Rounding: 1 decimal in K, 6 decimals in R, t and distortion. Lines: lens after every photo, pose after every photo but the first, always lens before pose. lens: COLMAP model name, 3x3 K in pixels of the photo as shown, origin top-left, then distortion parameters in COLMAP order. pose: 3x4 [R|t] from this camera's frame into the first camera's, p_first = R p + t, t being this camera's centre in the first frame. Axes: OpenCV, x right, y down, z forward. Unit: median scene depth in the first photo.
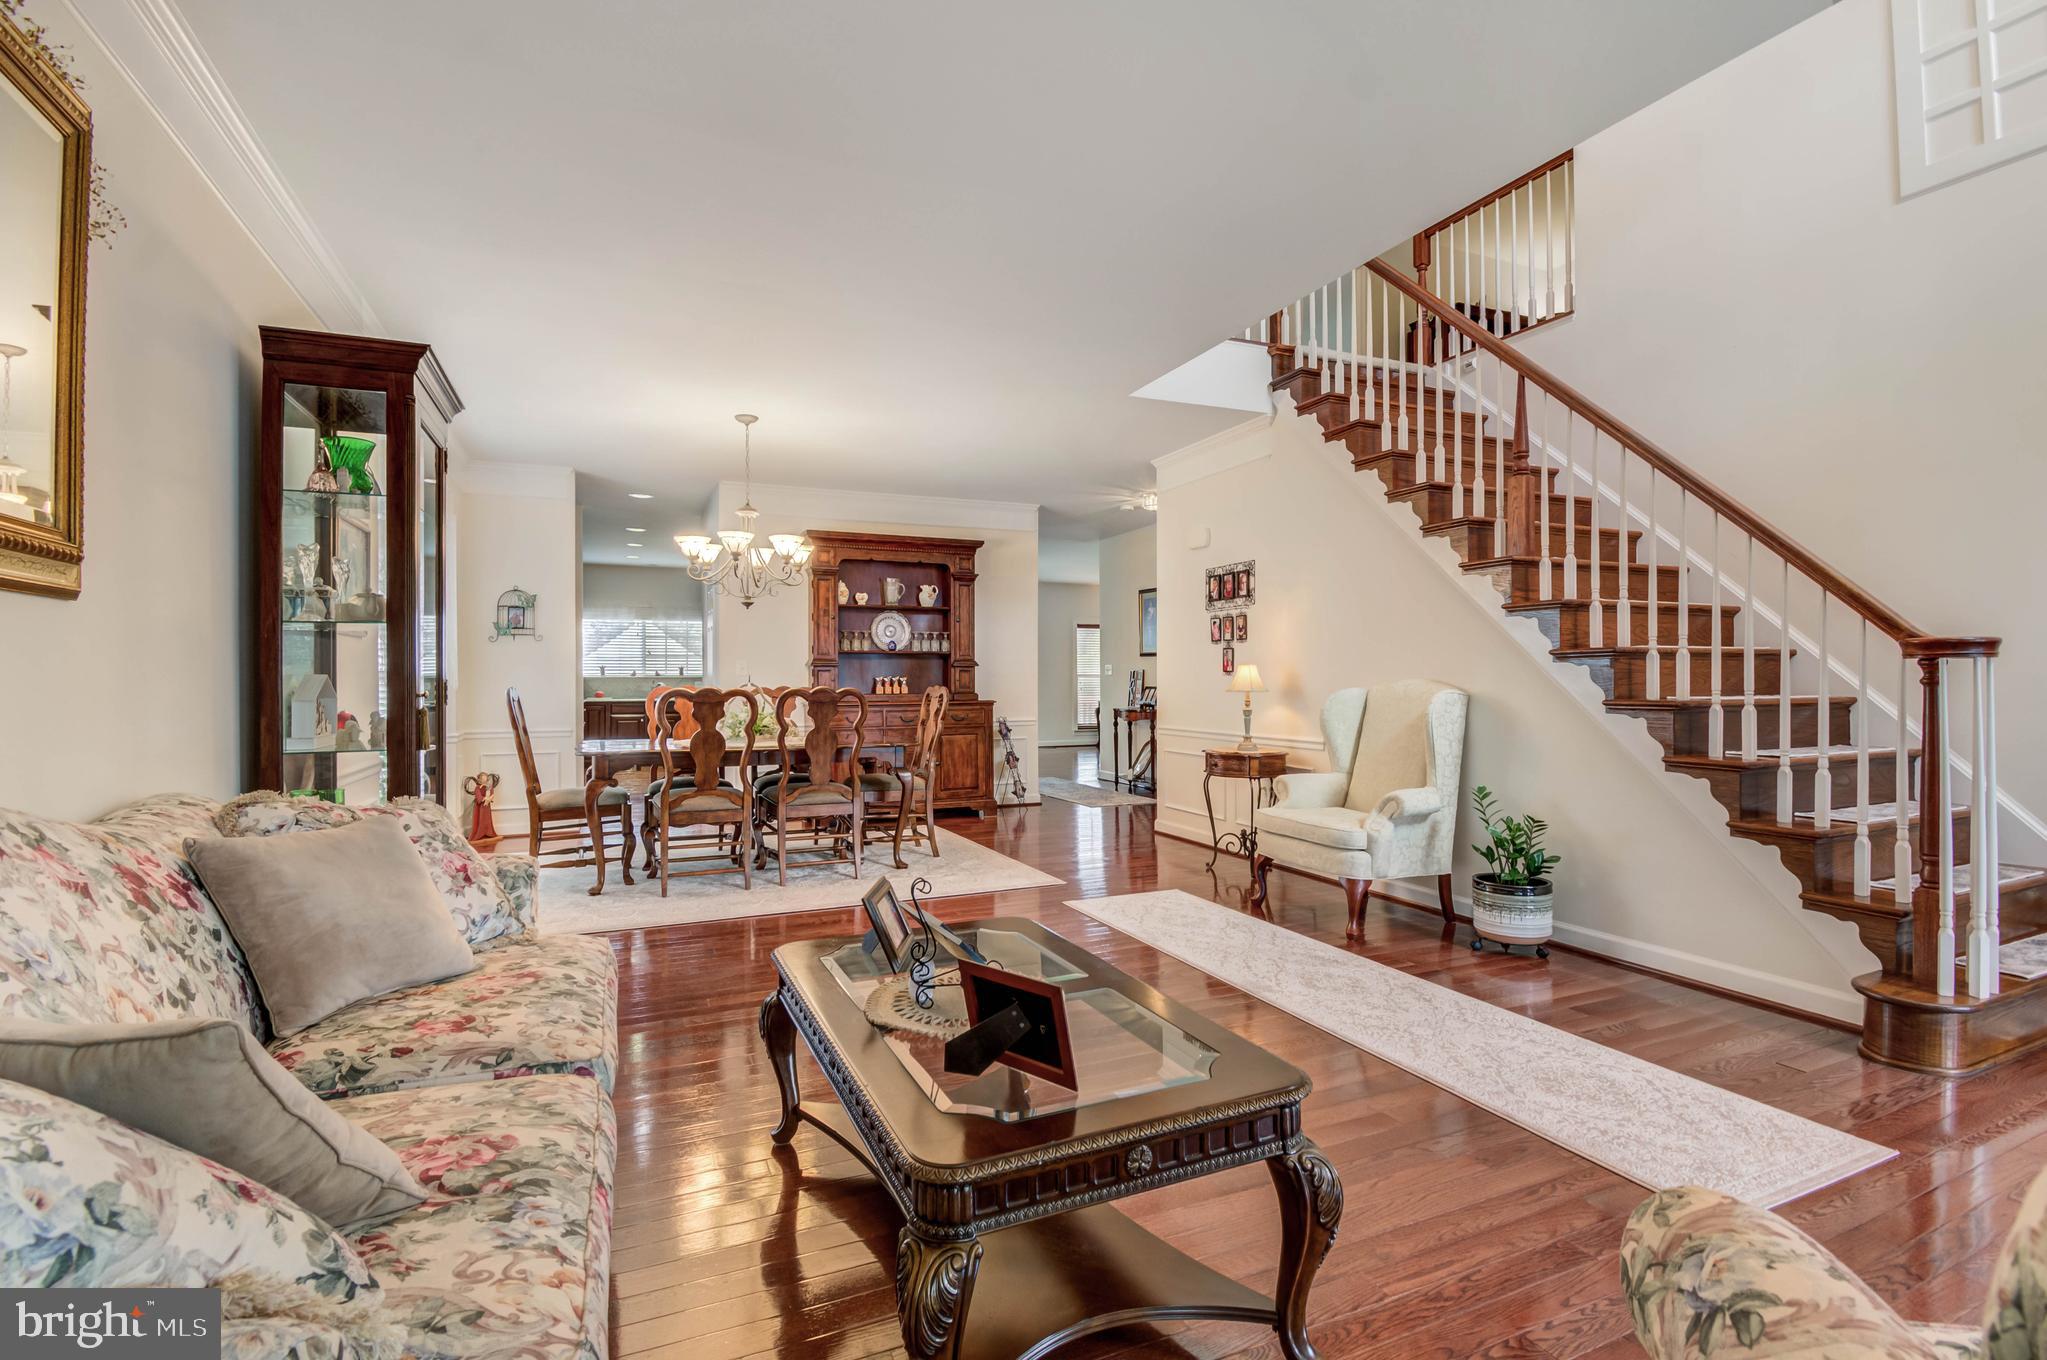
lens RADIAL K [[921.0, 0, 1003.7], [0, 921.0, 682.9], [0, 0, 1]] dist [0.017599, -0.000077]
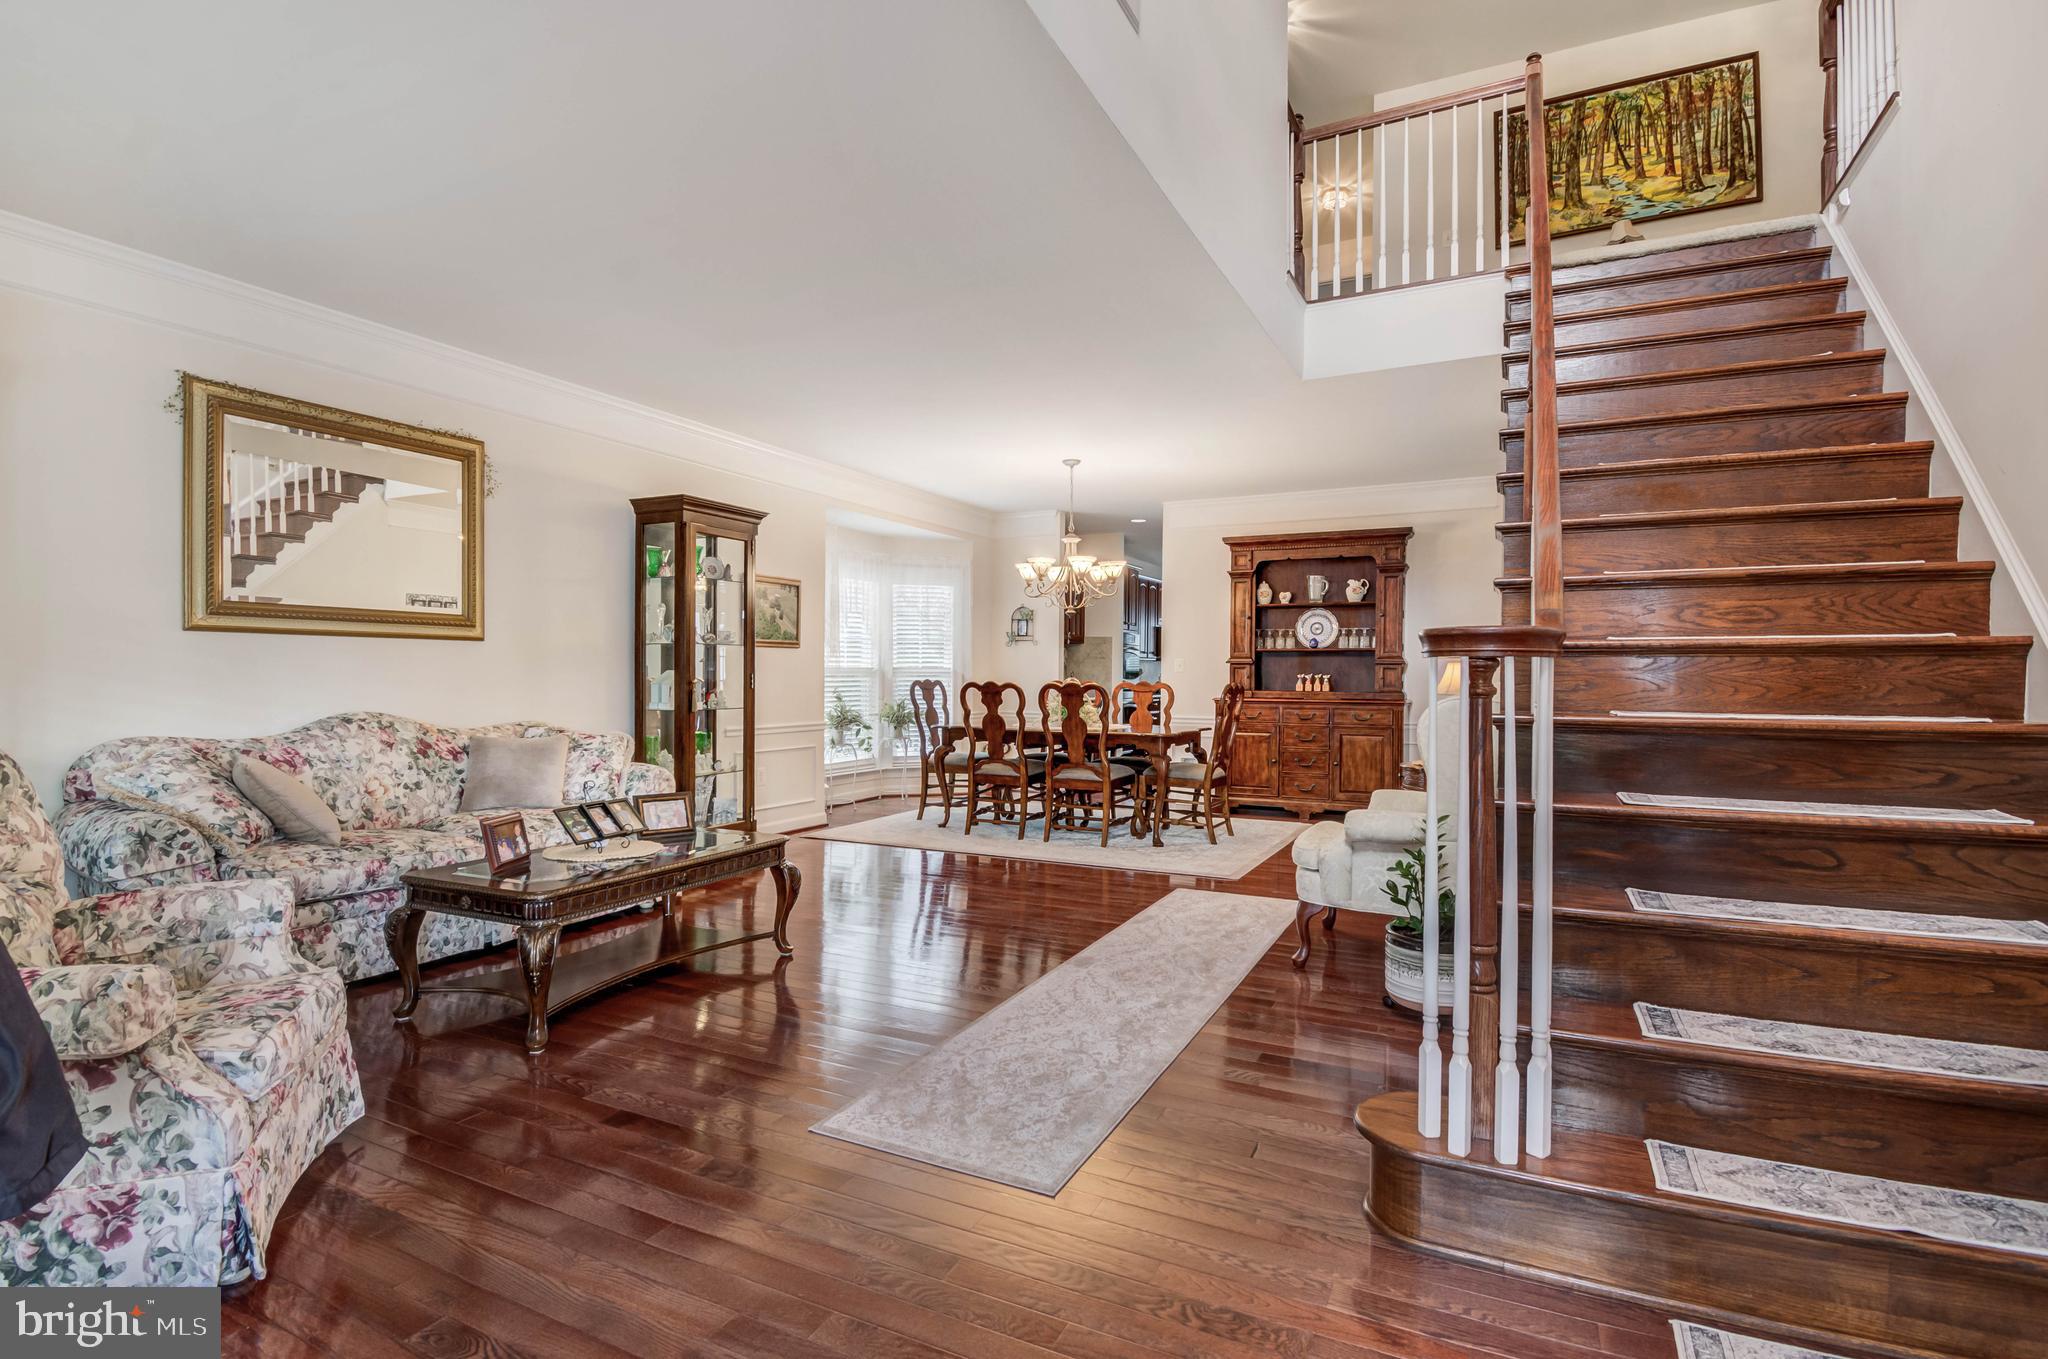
lens RADIAL K [[954.1, 0, 1046.5], [0, 954.1, 683.5], [0, 0, 1]] dist [0.022145, -0.031513]
pose [[0.663733, 0.013272, -0.747852, 0.466048], [-0.010360, 0.999910, 0.008550, -0.002604], [0.747898, 0.002073, 0.663811, 0.096959]]
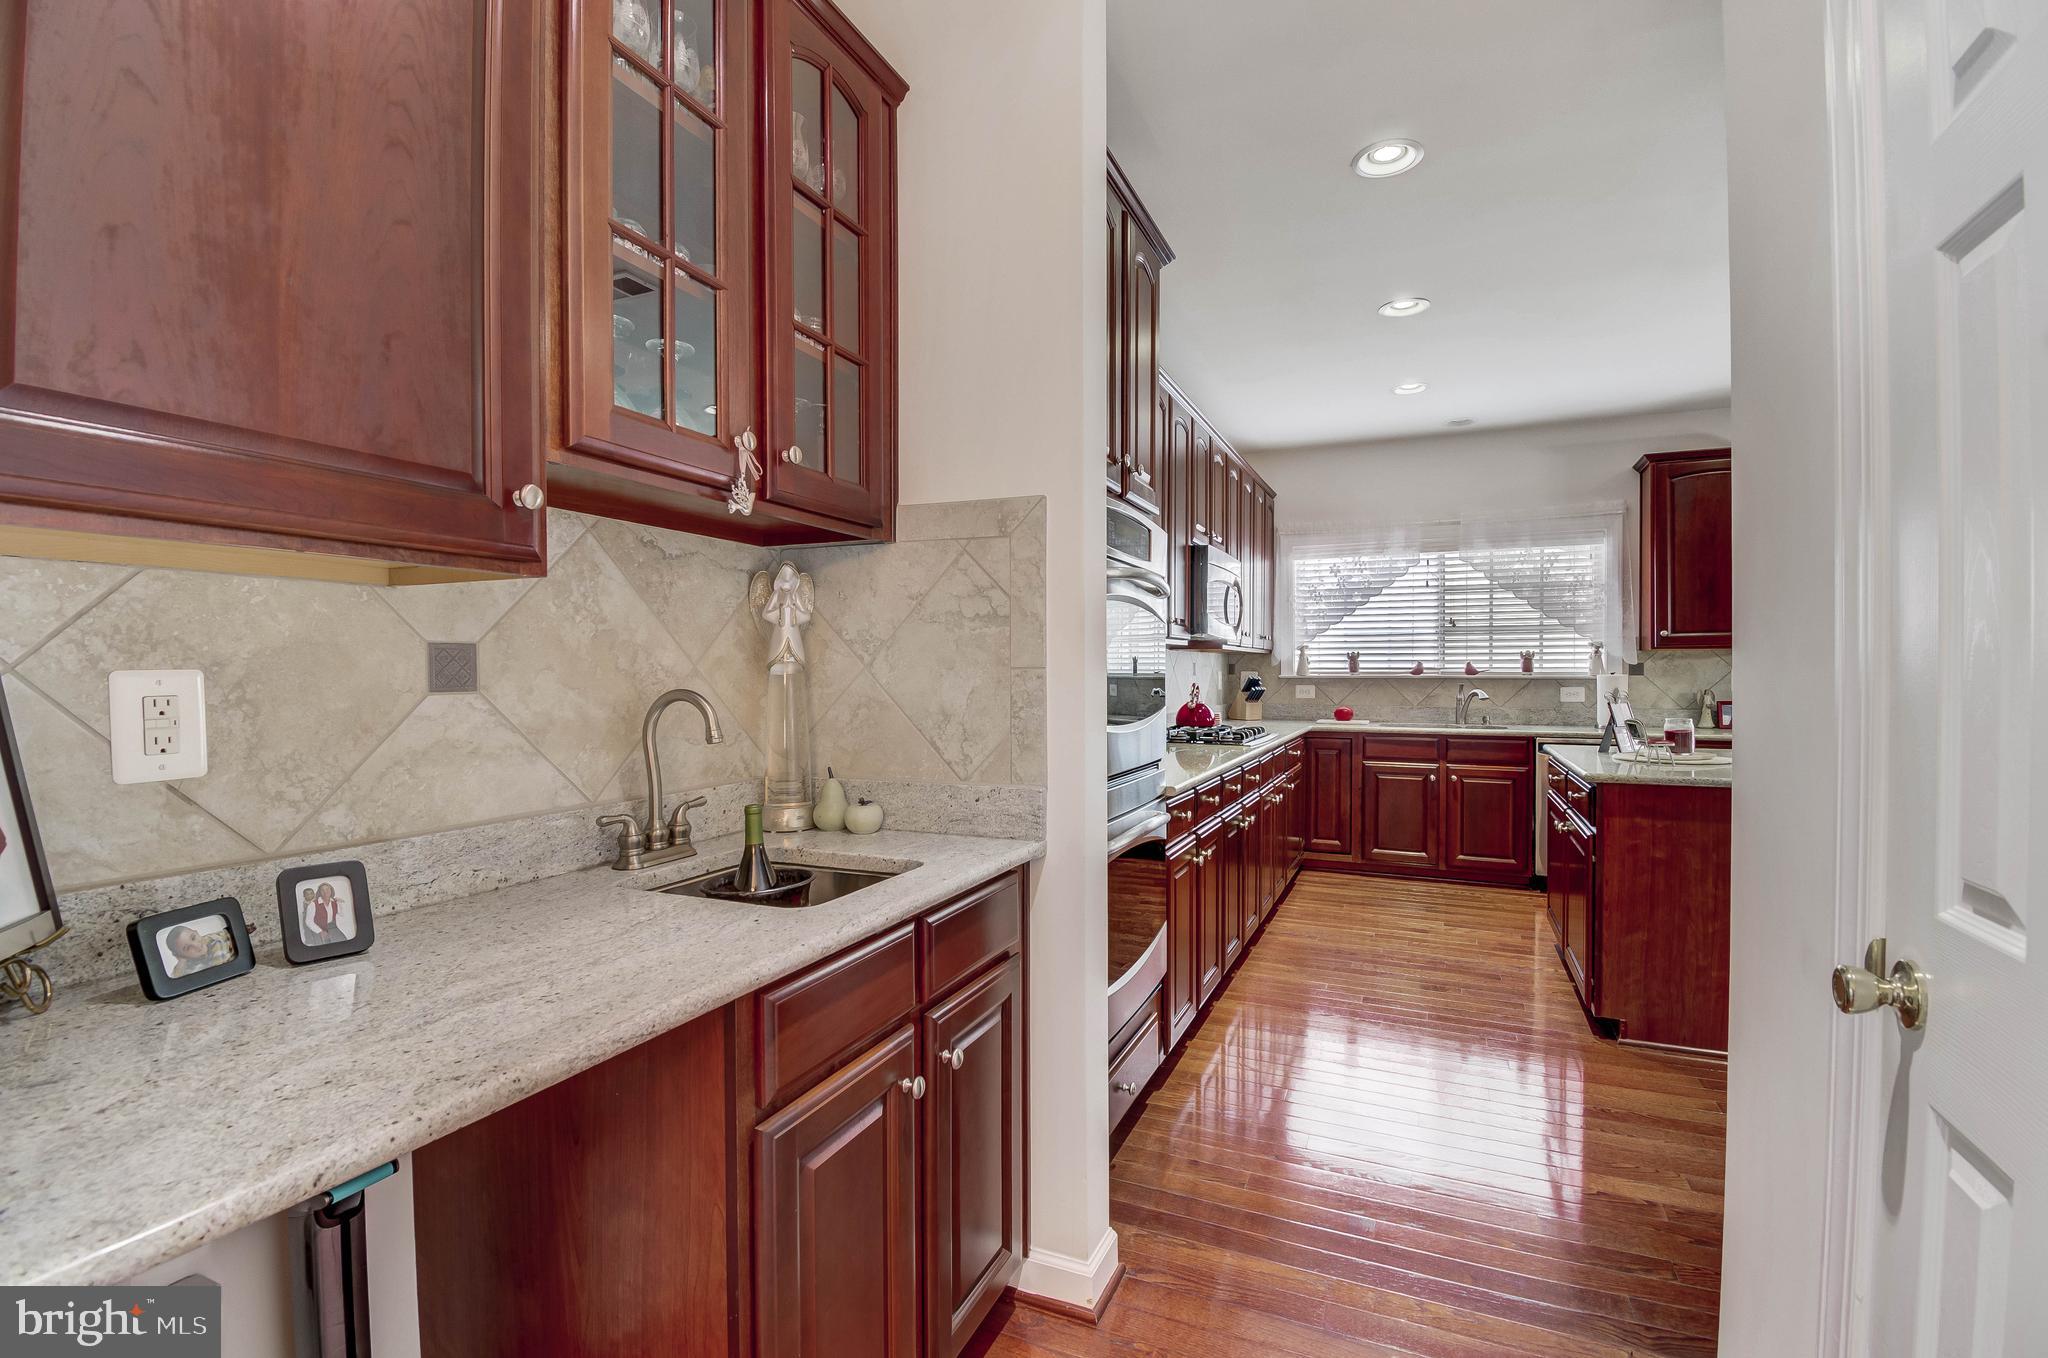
lens RADIAL K [[921.4, 0, 1004.2], [0, 921.4, 681.9], [0, 0, 1]] dist [0.017599, -0.000077]
pose [[0.674457, 0.012056, -0.738215, -0.341086], [-0.003740, 0.999910, 0.012913, -0.015062], [0.738304, -0.005949, 0.674442, 0.923712]]
